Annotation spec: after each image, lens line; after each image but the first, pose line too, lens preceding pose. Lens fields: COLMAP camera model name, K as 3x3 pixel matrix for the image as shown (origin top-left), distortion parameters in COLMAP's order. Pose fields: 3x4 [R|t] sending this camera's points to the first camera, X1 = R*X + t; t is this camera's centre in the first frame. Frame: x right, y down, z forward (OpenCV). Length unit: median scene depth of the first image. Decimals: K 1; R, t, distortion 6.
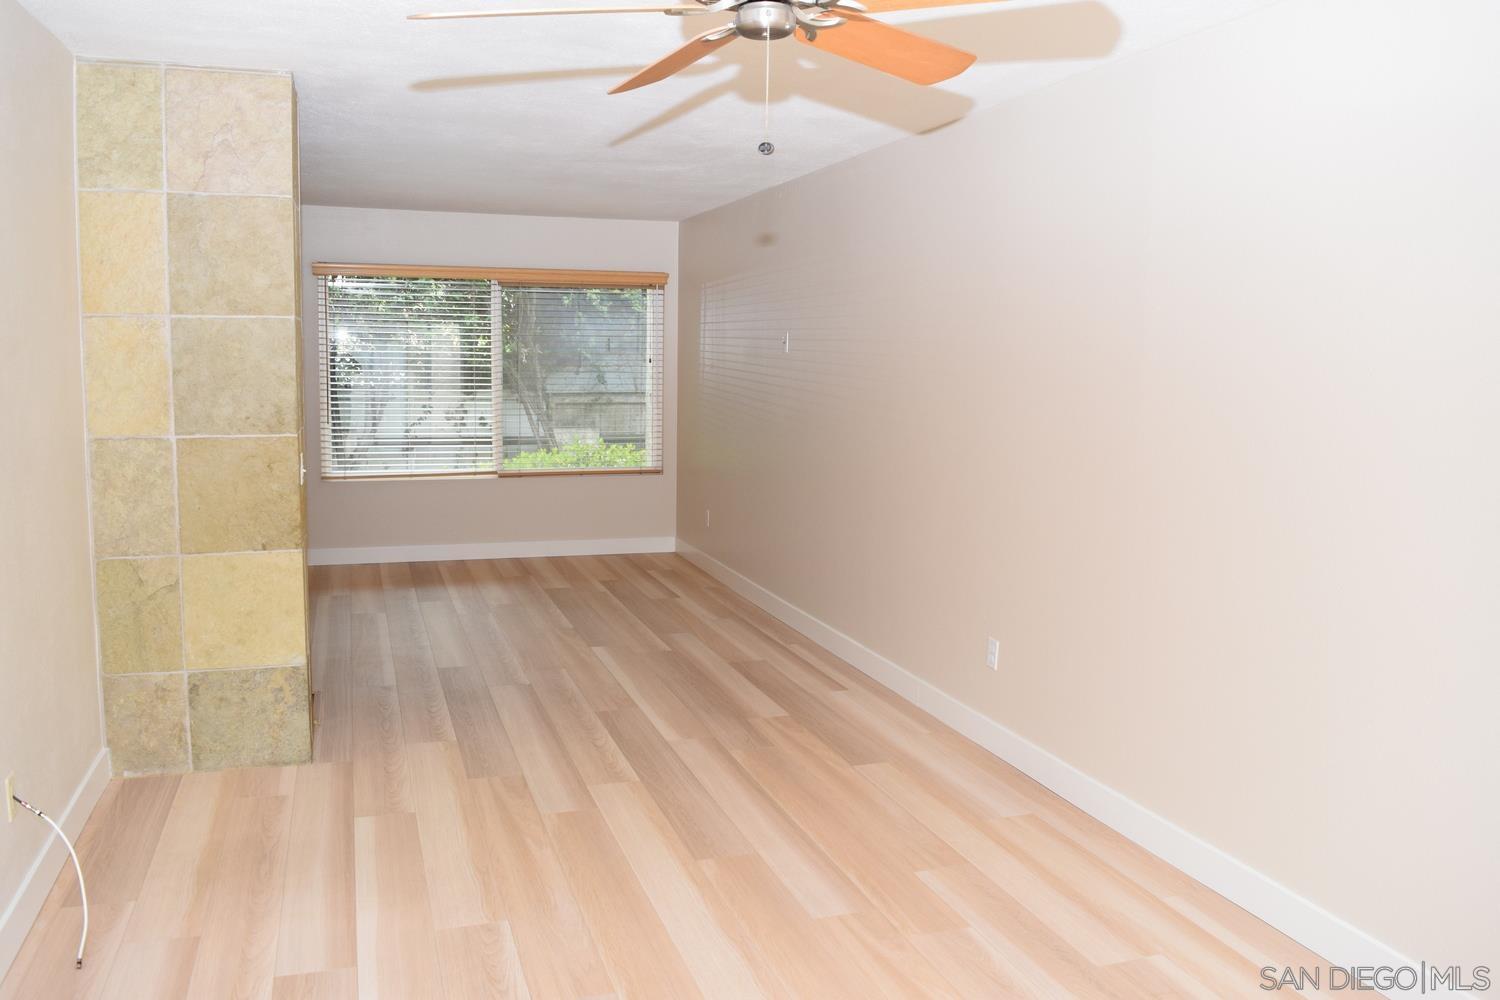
lens RADIAL K [[1179.1, 0, 750.0], [0, 1179.1, 500.0], [0, 0, 1]] dist [-0.004527, -0.003477]
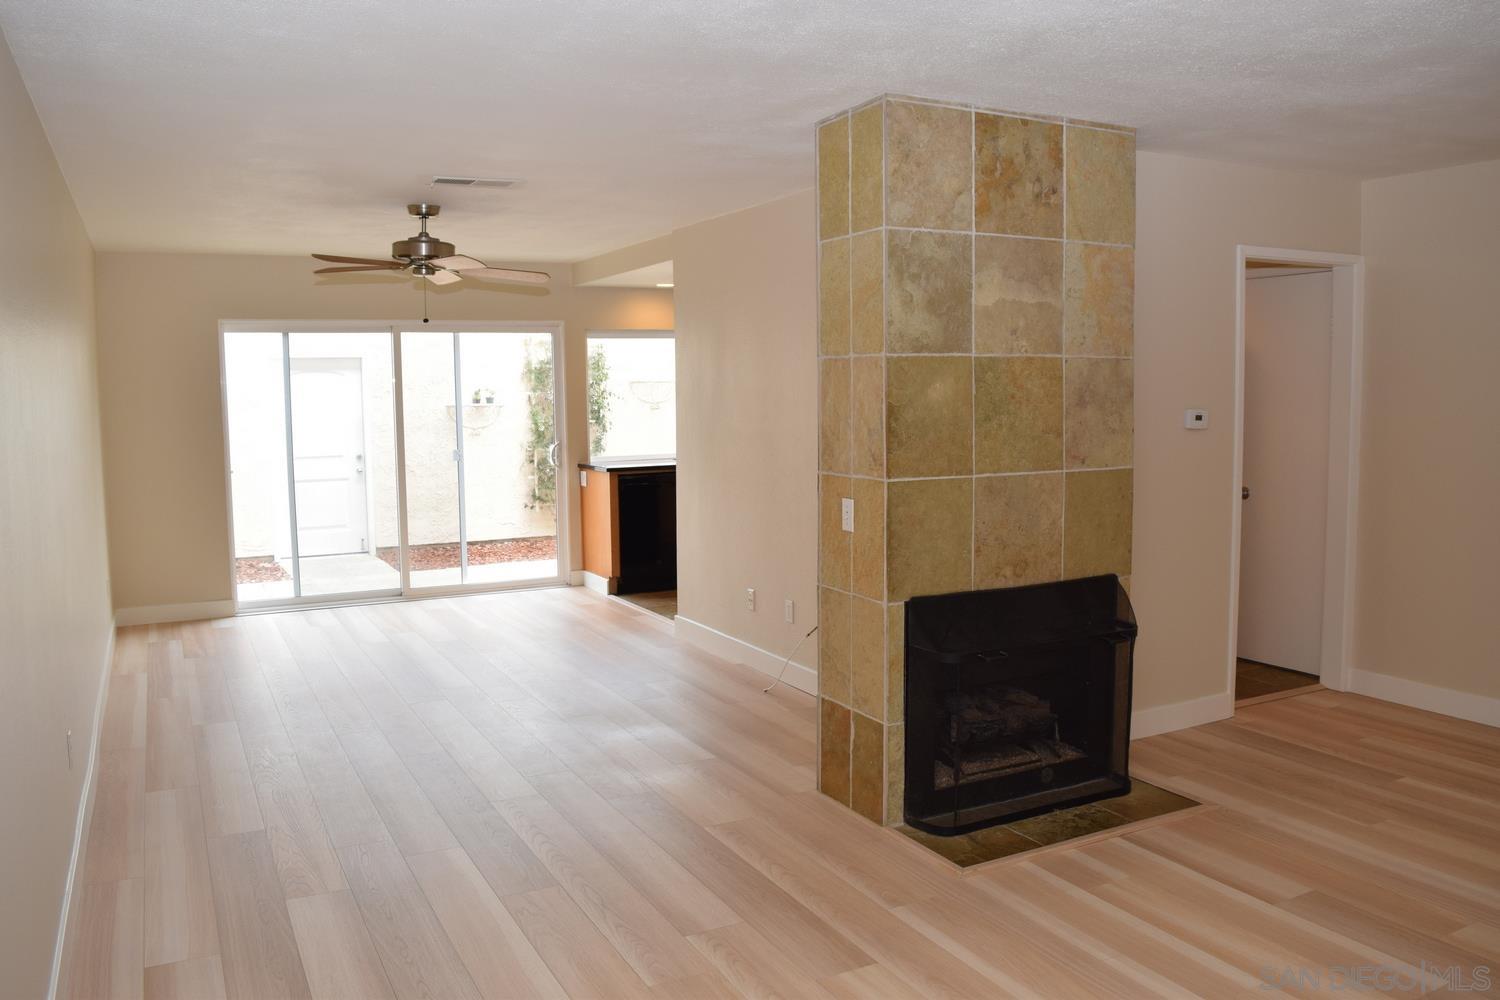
lens RADIAL K [[1179.1, 0, 750.0], [0, 1179.1, 500.0], [0, 0, 1]] dist [-0.004527, -0.003477]
pose [[-0.989505, 0.018740, -0.143280, -0.138498], [-0.013381, 0.975410, 0.219991, -0.202597], [0.143879, 0.219599, -0.964922, 1.567793]]
